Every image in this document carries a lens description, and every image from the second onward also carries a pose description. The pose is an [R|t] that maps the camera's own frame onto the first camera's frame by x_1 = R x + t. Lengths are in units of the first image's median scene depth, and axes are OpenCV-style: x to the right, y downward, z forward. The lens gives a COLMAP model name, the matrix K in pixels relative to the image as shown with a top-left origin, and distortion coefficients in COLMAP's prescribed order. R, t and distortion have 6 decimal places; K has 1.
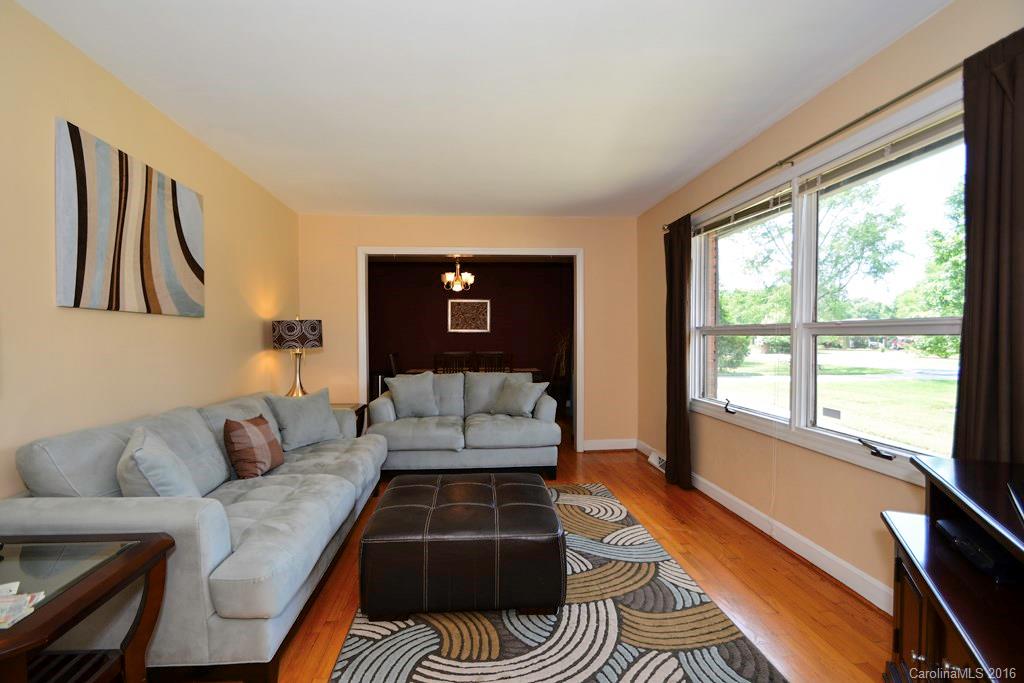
lens RADIAL K [[469.3, 0, 492.9], [0, 469.3, 348.4], [0, 0, 1]] dist [-0.001725, -0.000566]
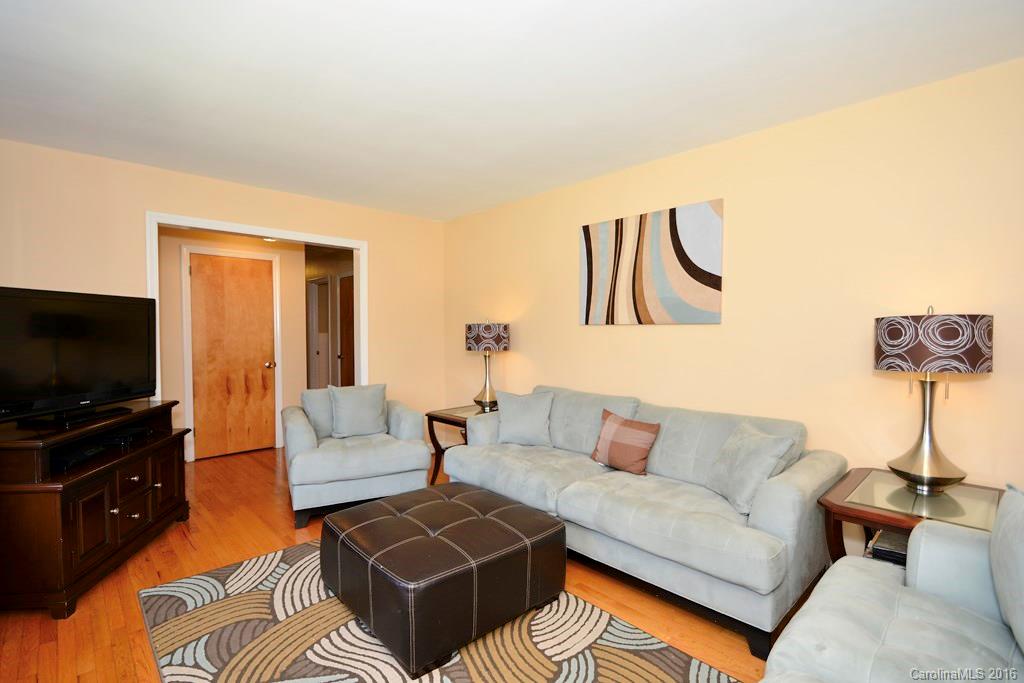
lens RADIAL K [[469.3, 0, 492.9], [0, 469.3, 348.4], [0, 0, 1]] dist [-0.001725, -0.000566]
pose [[-0.778691, 0.034574, -0.626454, 0.473297], [-0.008149, 0.997839, 0.065200, -0.096506], [0.627355, 0.055875, -0.776727, 1.900954]]
